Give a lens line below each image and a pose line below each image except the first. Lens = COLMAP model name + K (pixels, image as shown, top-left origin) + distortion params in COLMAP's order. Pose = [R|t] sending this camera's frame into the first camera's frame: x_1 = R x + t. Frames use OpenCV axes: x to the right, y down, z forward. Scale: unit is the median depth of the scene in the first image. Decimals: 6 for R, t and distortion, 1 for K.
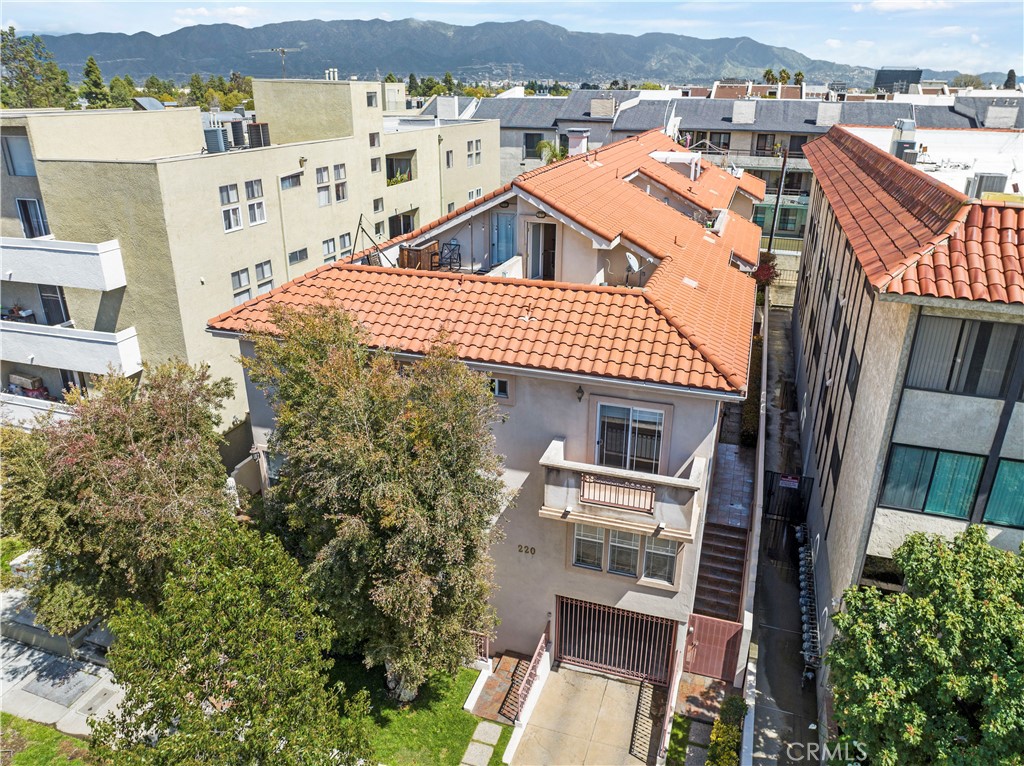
lens RADIAL K [[718.0, 0, 513.3], [0, 718.0, 378.5], [0, 0, 1]] dist [-0.045829, 0.010996]
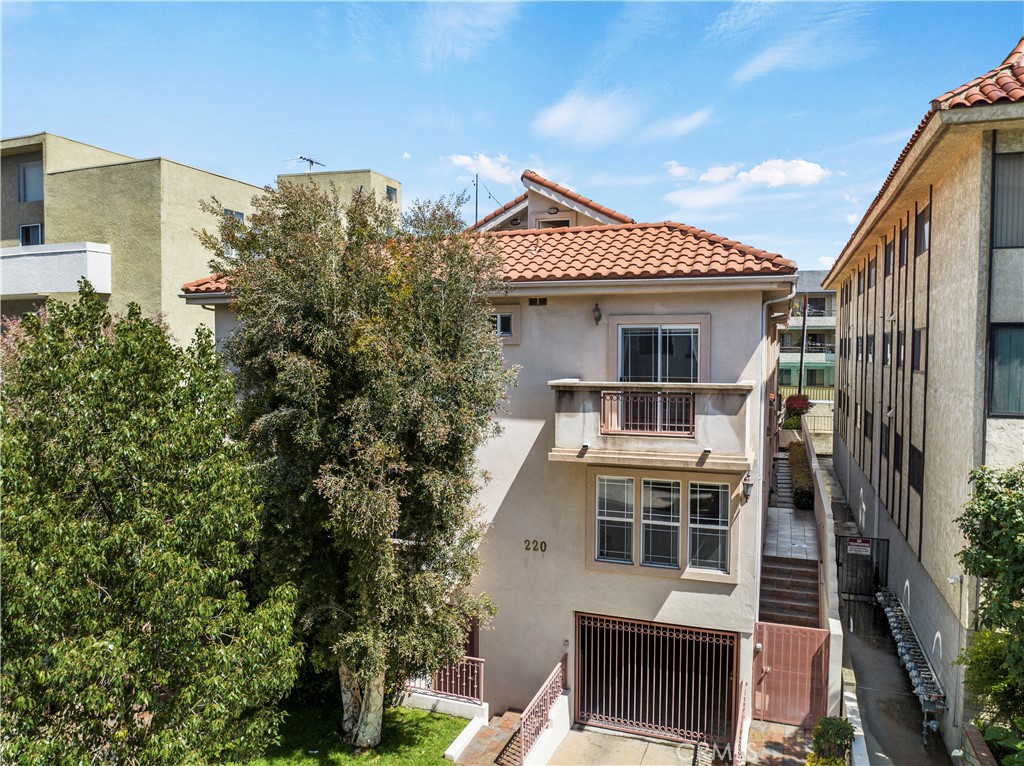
lens RADIAL K [[718.0, 0, 513.1], [0, 718.0, 381.1], [0, 0, 1]] dist [-0.045829, 0.010996]
pose [[0.999350, 0.000273, -0.036052, 0.023110], [-0.012168, 0.943847, -0.330159, 0.340486], [0.033937, 0.330383, 0.943237, 0.211502]]
